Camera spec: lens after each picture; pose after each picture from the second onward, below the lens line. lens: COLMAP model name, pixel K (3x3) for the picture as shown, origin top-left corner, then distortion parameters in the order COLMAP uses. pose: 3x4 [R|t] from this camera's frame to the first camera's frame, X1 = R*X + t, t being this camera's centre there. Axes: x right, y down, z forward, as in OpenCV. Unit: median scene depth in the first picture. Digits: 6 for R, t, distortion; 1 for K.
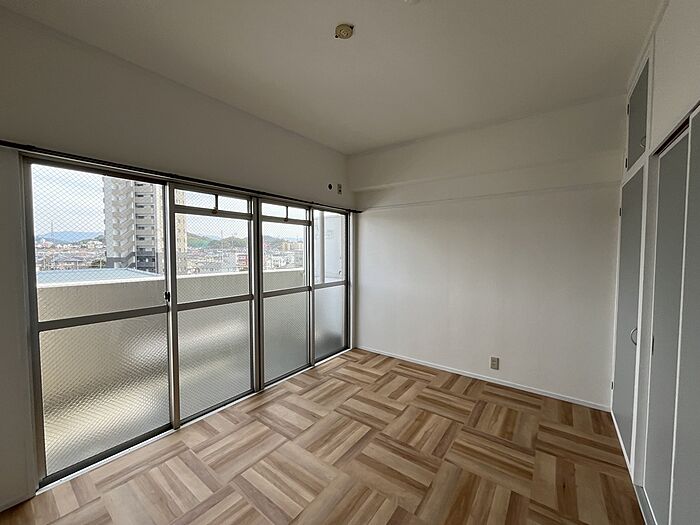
lens RADIAL K [[282.2, 0, 349.5], [0, 282.2, 263.6], [0, 0, 1]] dist [-0.002369, -0.000431]
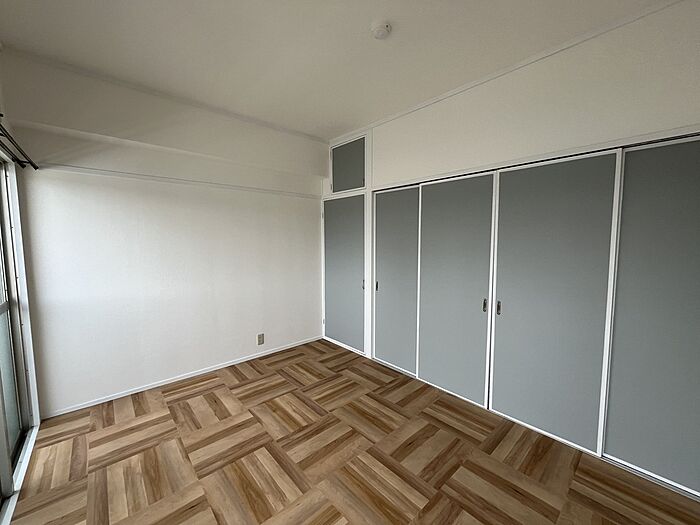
lens RADIAL K [[282.2, 0, 348.5], [0, 282.2, 264.0], [0, 0, 1]] dist [-0.002369, -0.000431]
pose [[0.198012, -0.087884, 0.976252, -0.628496], [0.048361, 0.995636, 0.079820, -0.026267], [-0.979006, 0.031407, 0.201397, 0.529772]]
